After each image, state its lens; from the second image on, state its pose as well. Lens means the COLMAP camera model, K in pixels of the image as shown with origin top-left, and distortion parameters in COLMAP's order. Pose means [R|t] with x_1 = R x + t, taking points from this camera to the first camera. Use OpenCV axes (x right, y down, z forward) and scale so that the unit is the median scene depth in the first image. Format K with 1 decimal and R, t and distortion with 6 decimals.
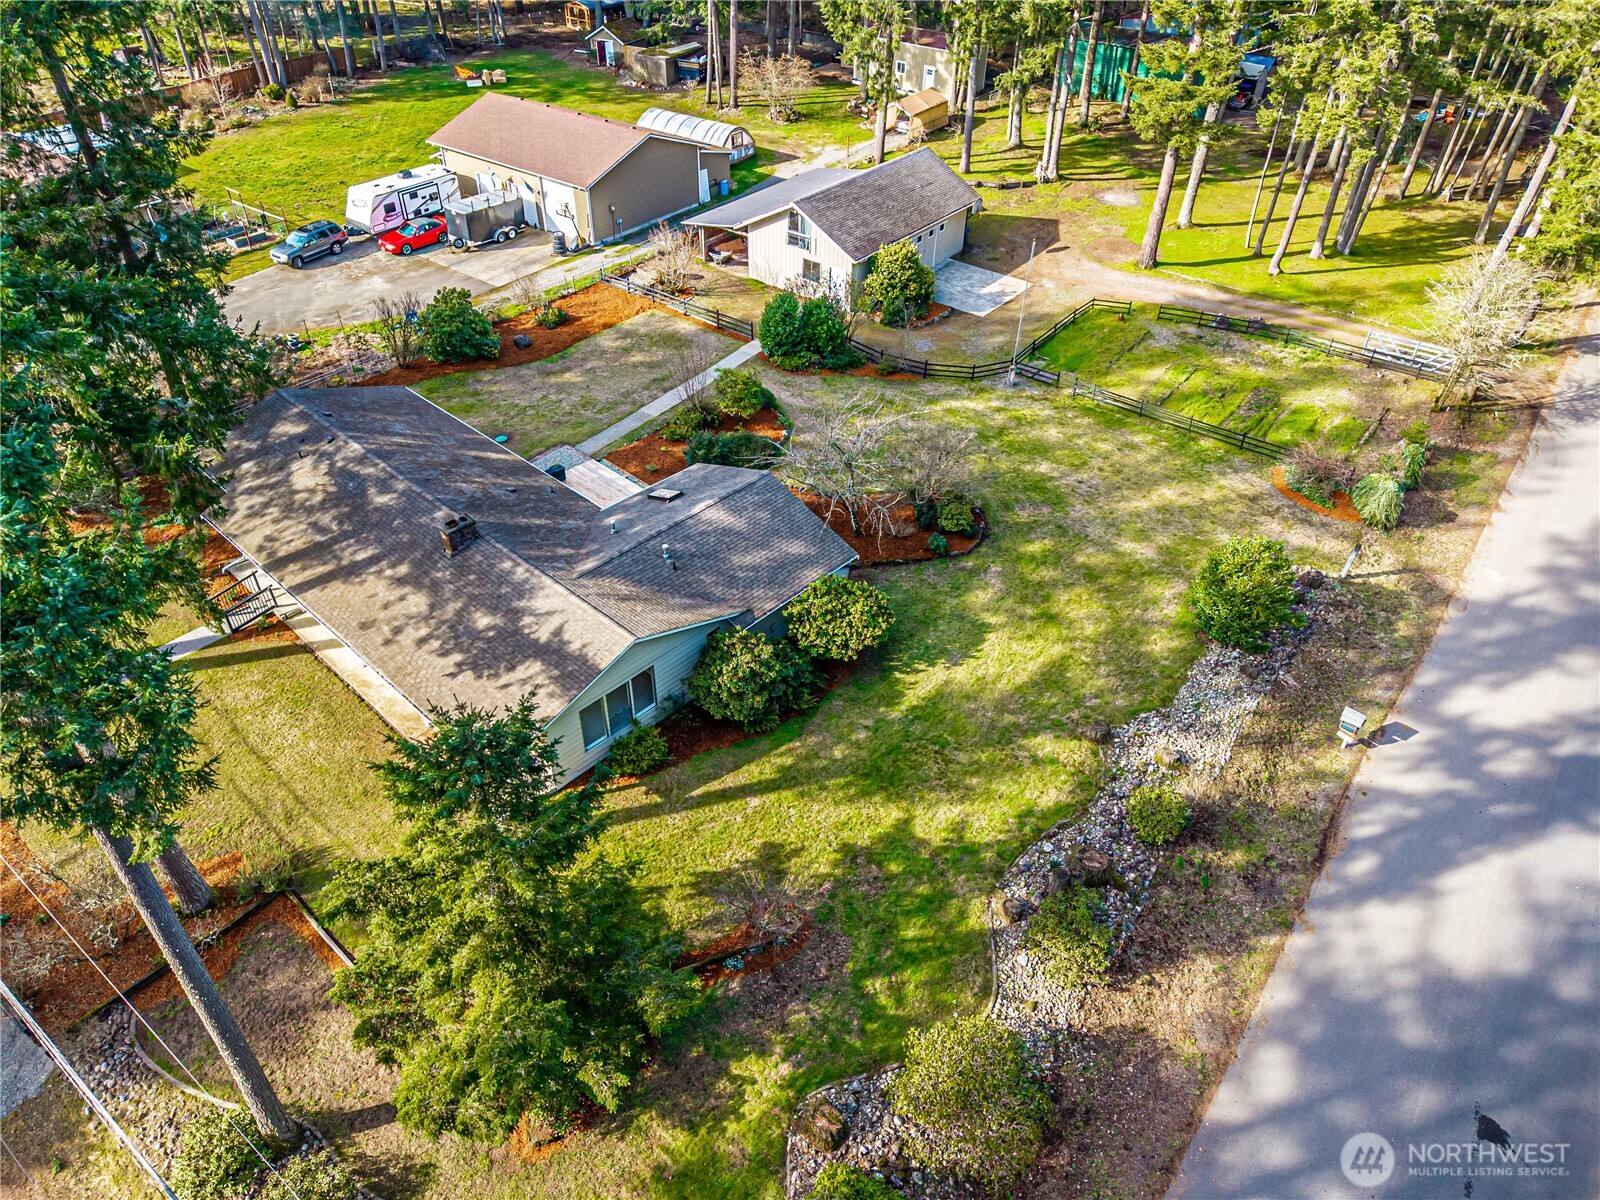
lens RADIAL K [[1070.3, 0, 800.0], [0, 1070.3, 600.0], [0, 0, 1]] dist [-0.003620, 0.048256]
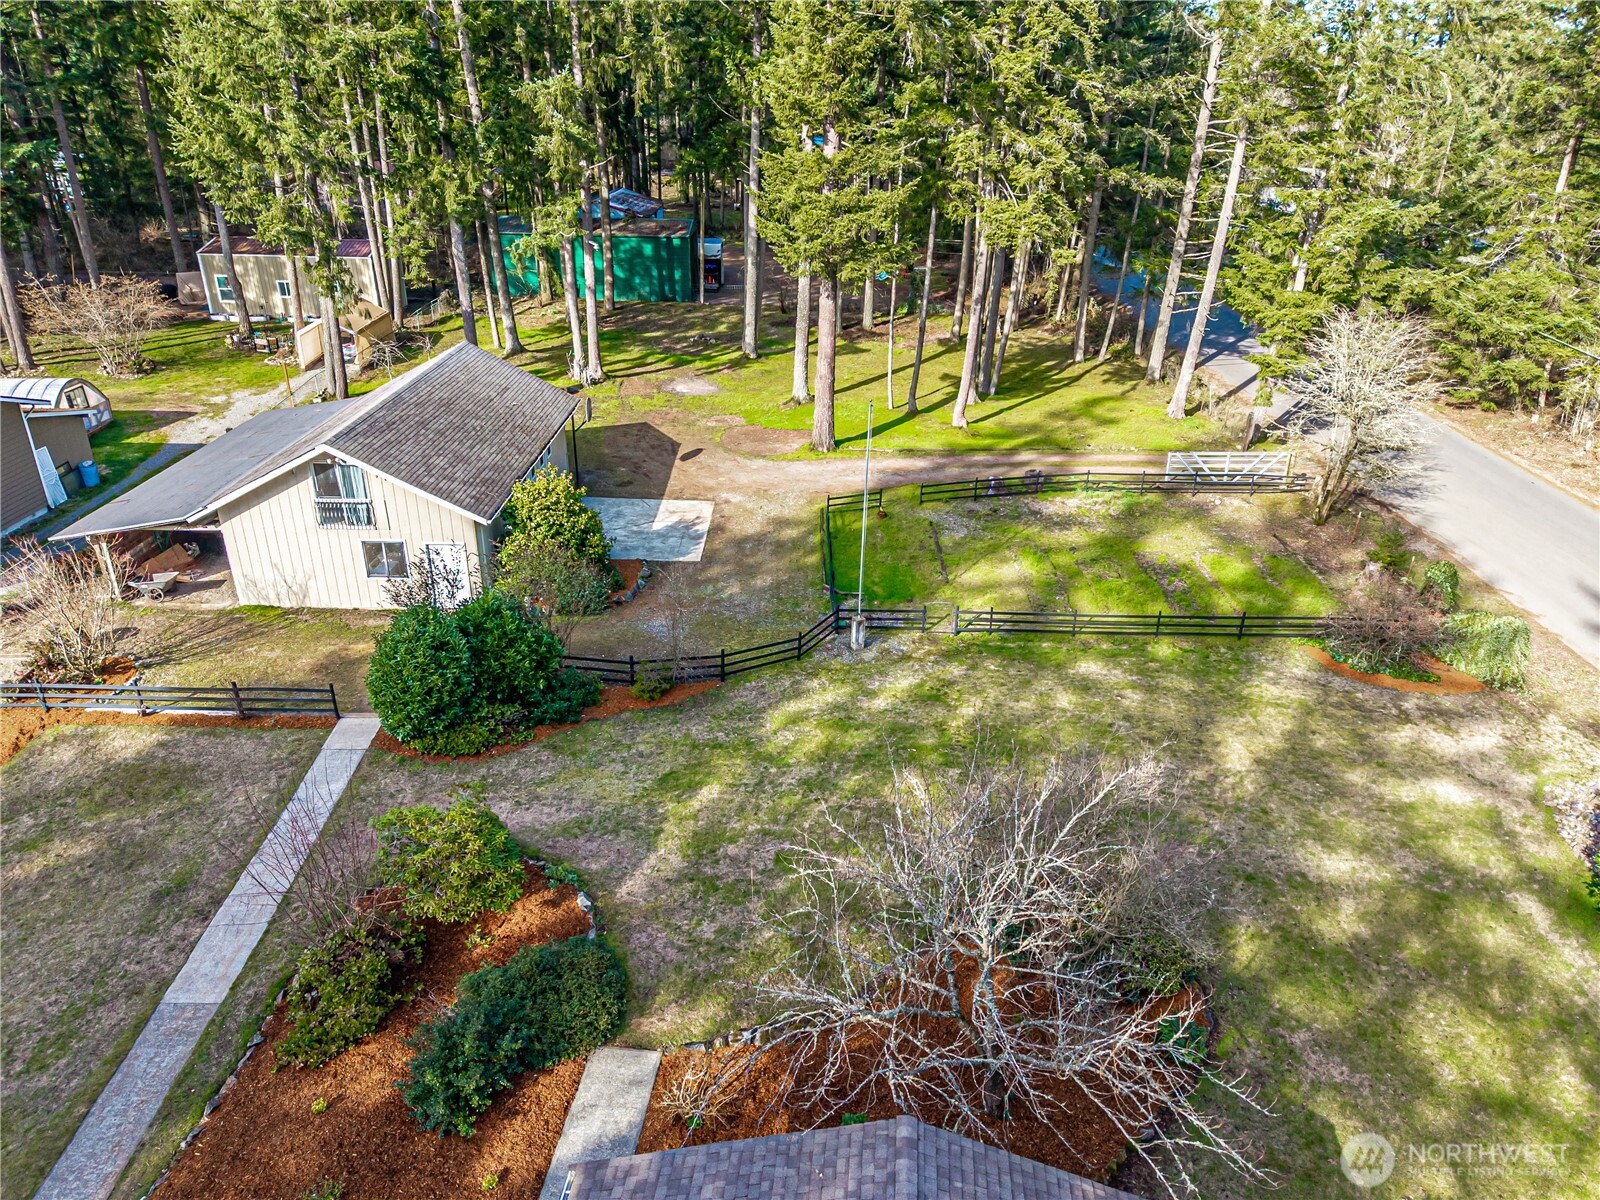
lens RADIAL K [[1076.0, 0, 800.0], [0, 1076.0, 600.0], [0, 0, 1]] dist [0.062712, -0.082626]
pose [[0.795747, -0.261960, 0.546044, -0.124773], [0.378179, 0.919155, -0.110162, -0.153552], [-0.473041, 0.294164, 0.830482, 0.465739]]
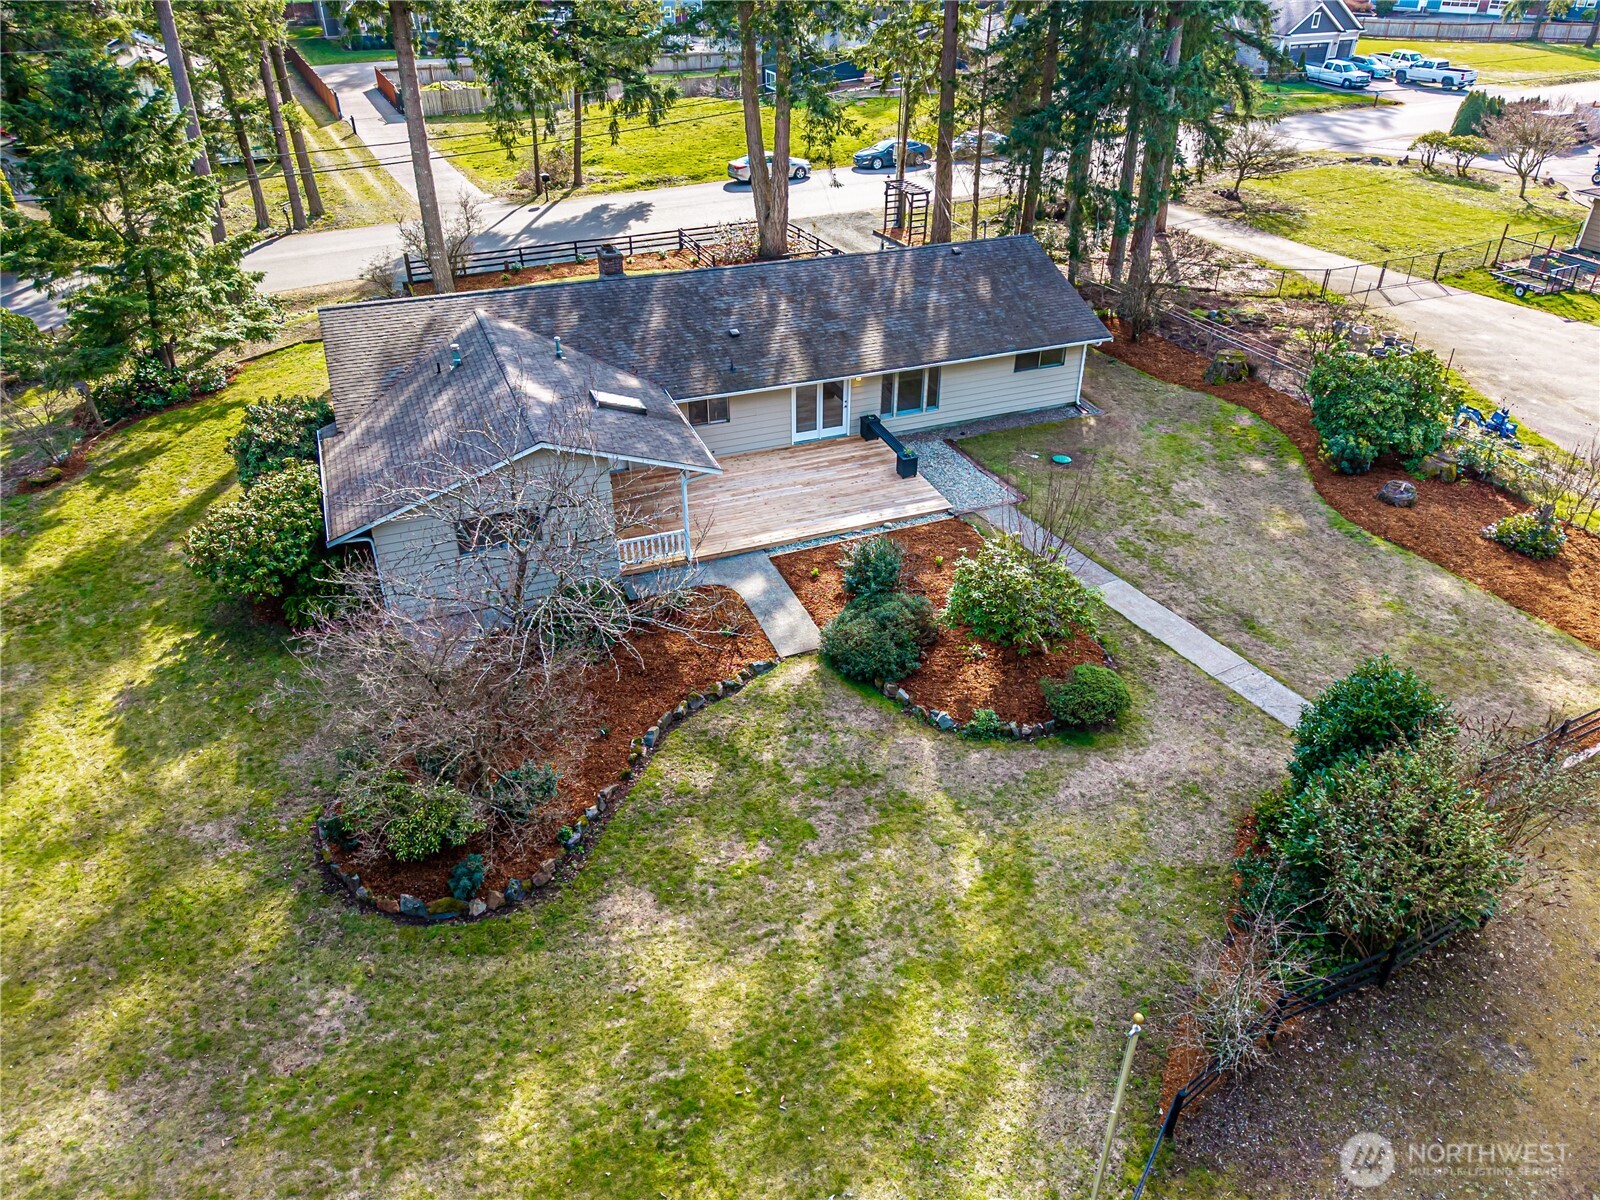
lens RADIAL K [[1140.8, 0, 800.0], [0, 1140.8, 600.0], [0, 0, 1]] dist [0.078130, -0.106386]
pose [[-0.415615, 0.482377, -0.771088, 0.292443], [-0.585941, 0.506417, 0.632625, -0.368109], [0.695656, 0.714741, 0.072170, 0.737441]]
